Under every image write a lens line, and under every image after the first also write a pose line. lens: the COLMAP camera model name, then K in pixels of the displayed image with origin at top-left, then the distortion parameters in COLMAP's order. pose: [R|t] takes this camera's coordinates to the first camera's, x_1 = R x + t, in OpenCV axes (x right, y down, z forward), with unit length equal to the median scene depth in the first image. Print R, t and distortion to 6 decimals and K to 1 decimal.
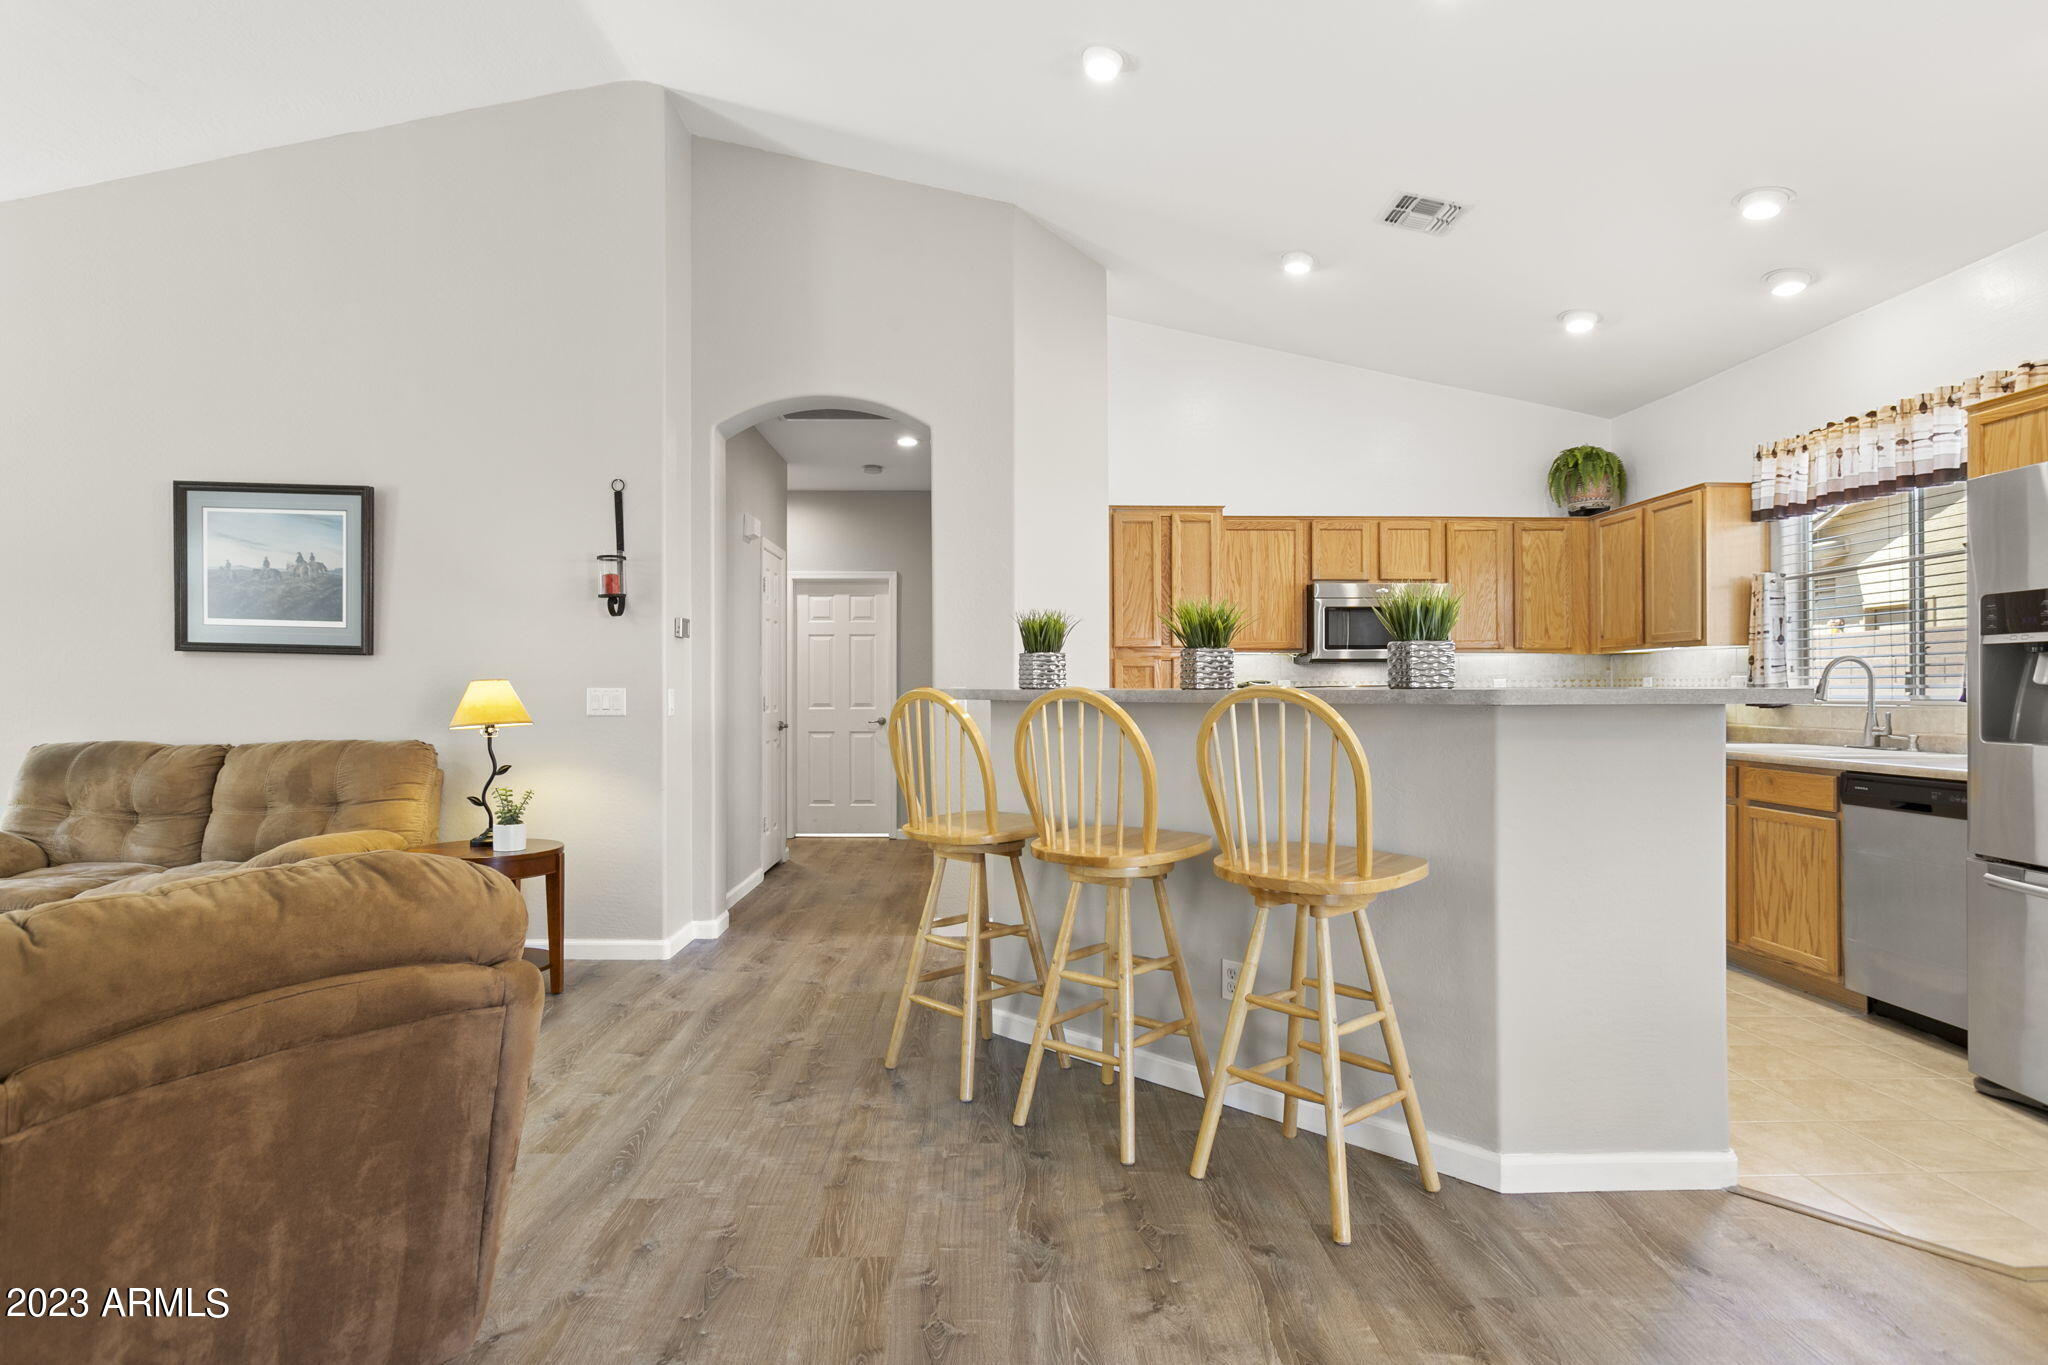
lens RADIAL K [[1076.8, 0, 1014.8], [0, 1076.8, 687.4], [0, 0, 1]] dist [0.000290, 0.003730]
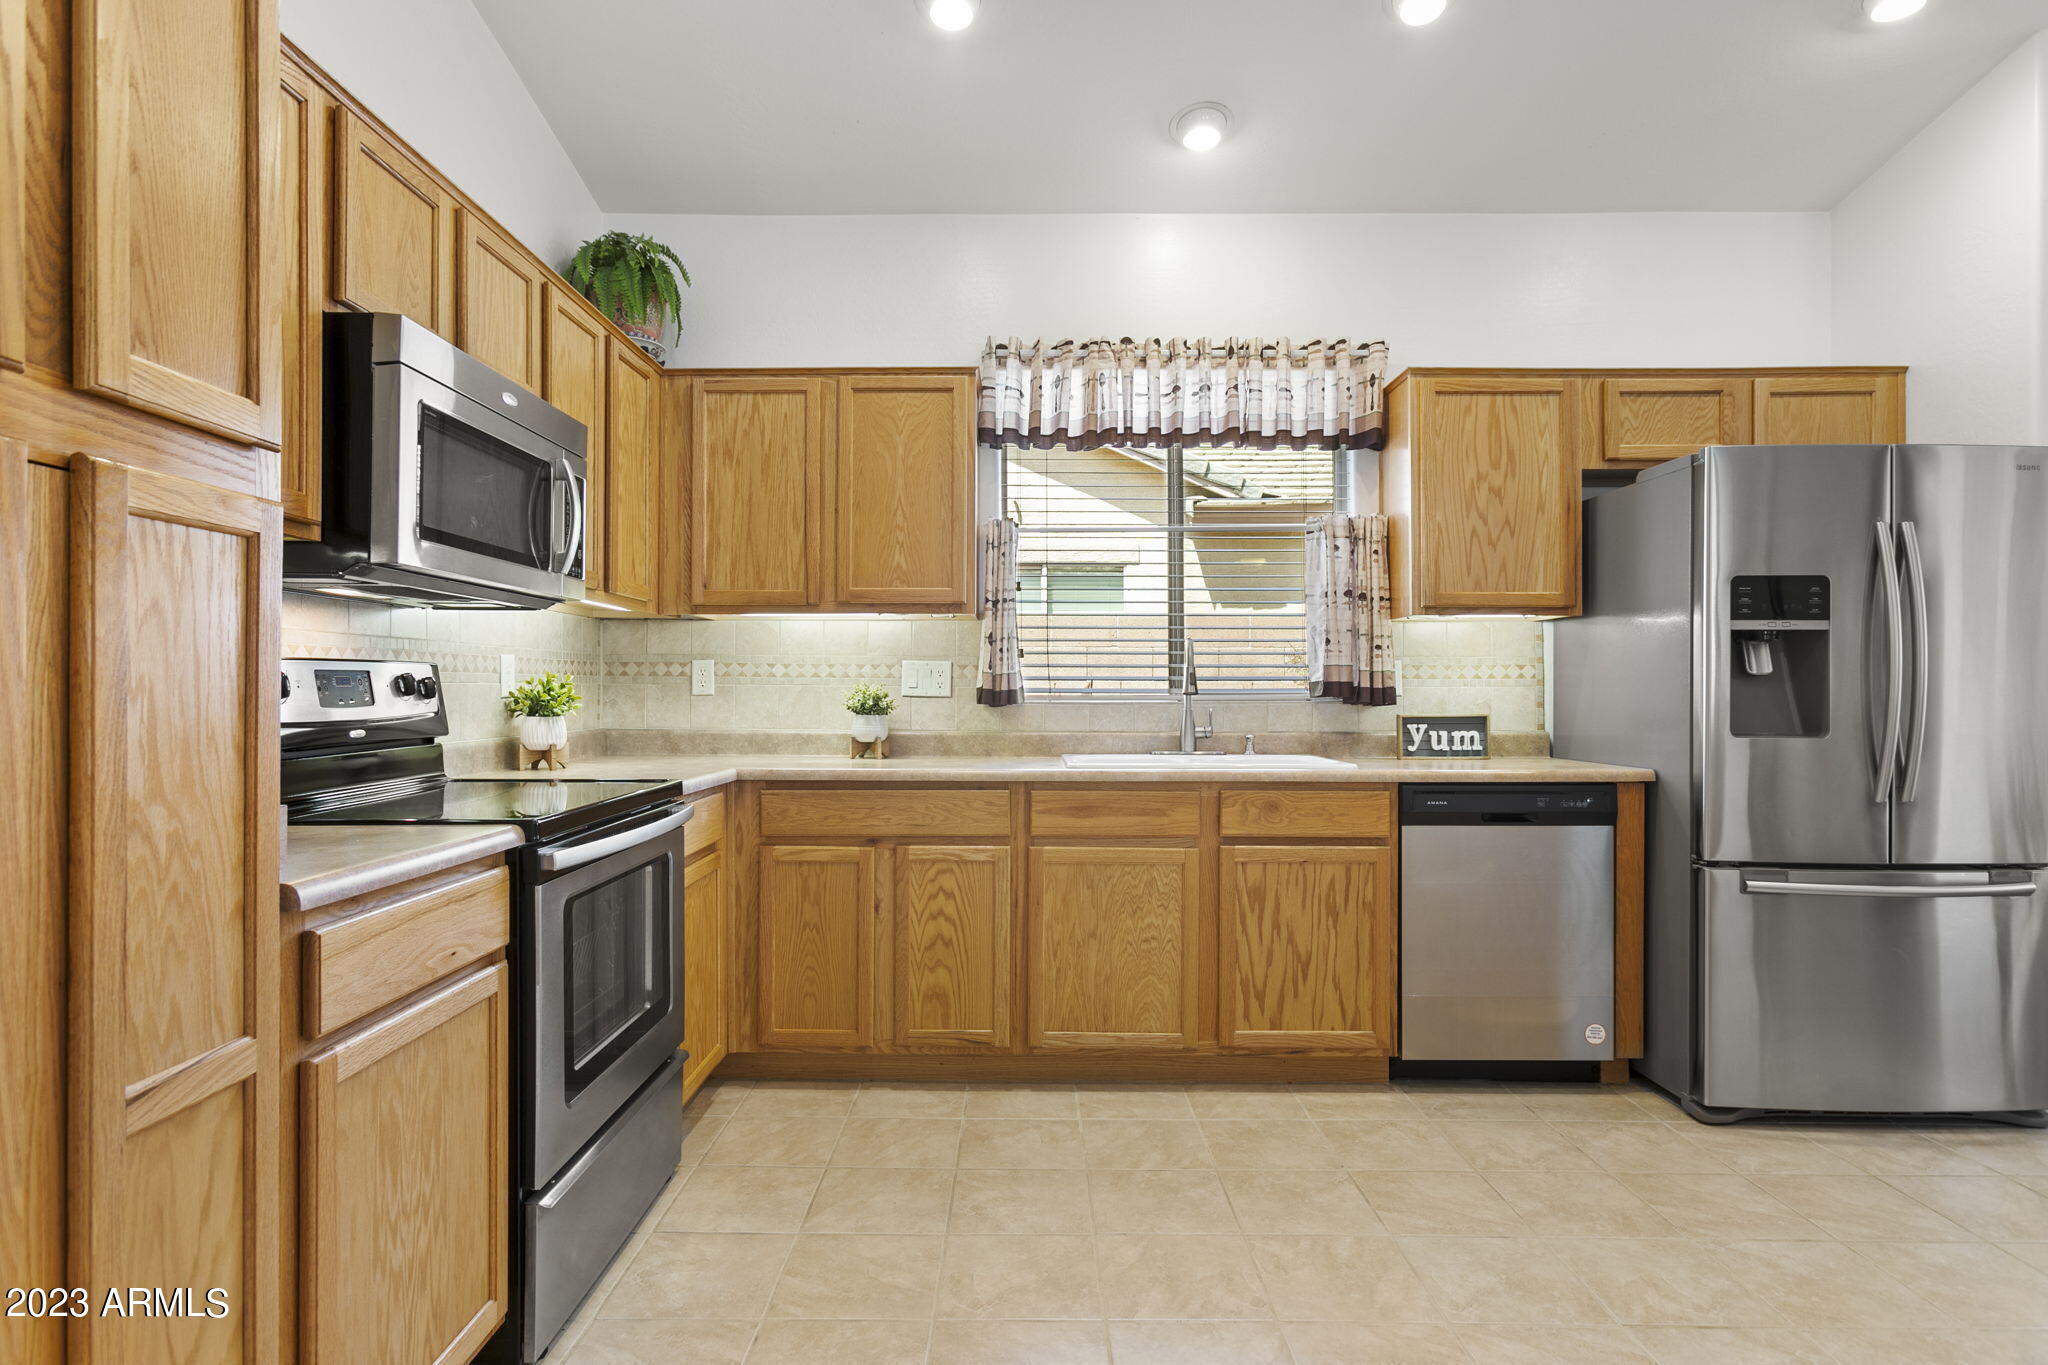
lens RADIAL K [[1076.8, 0, 1015.6], [0, 1076.8, 689.0], [0, 0, 1]] dist [0.000290, 0.003730]
pose [[0.034849, 0.003839, 0.999385, -0.017531], [-0.005075, 0.999980, -0.003665, 0.008595], [-0.999380, -0.004944, 0.034868, 0.845747]]
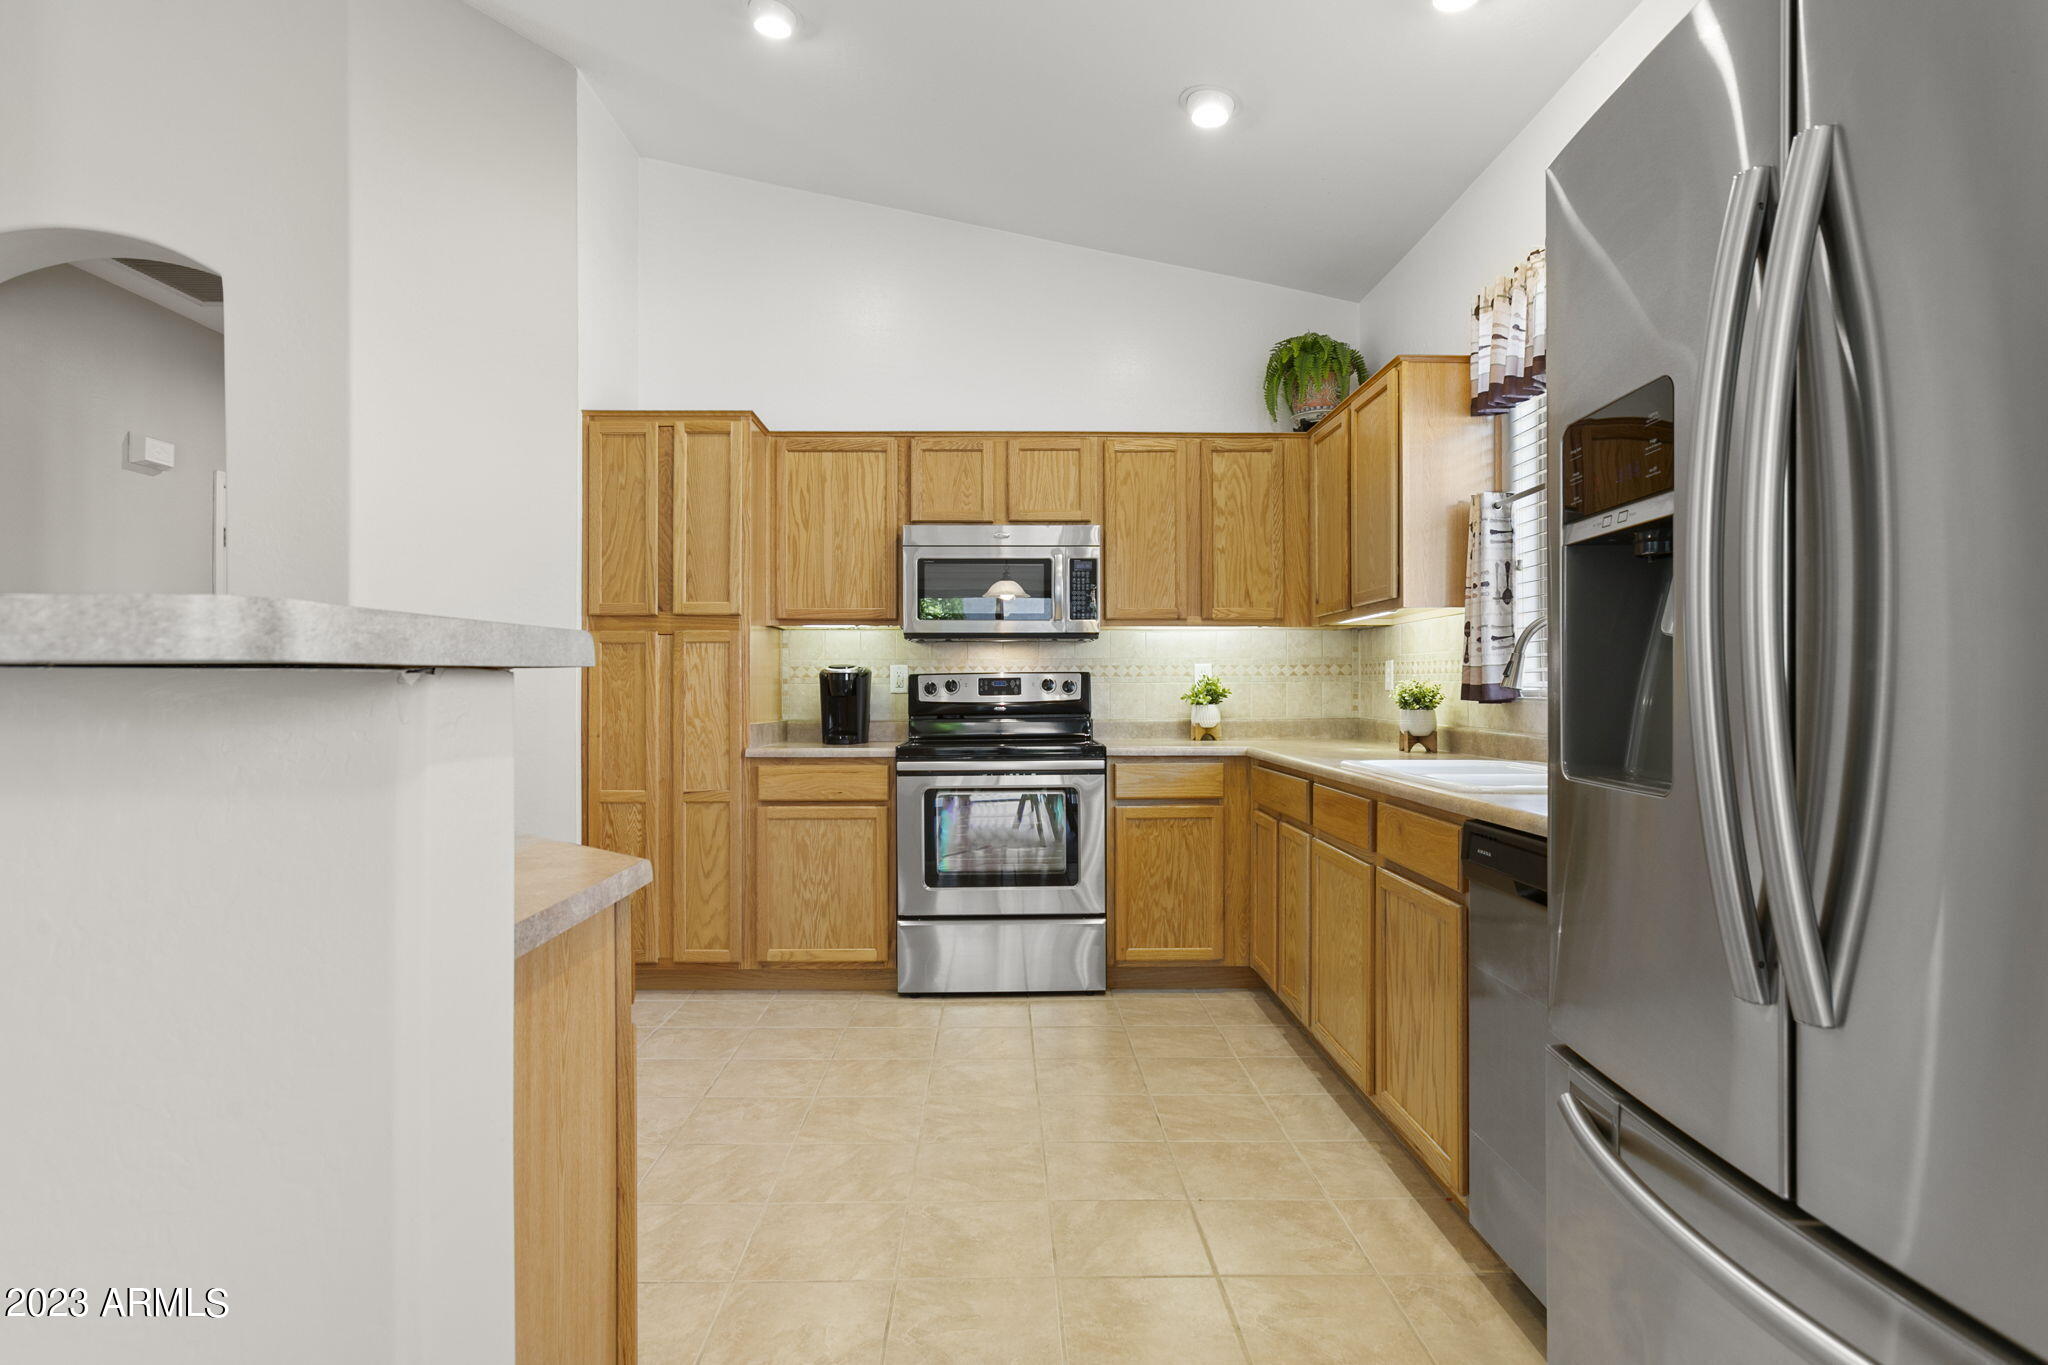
lens RADIAL K [[1076.8, 0, 1016.6], [0, 1076.8, 691.4], [0, 0, 1]] dist [0.000290, 0.003730]
pose [[0.999990, -0.000784, -0.004352, 0.367470], [0.000811, 0.999981, 0.006168, 0.007165], [0.004347, -0.006172, 0.999972, 0.311516]]
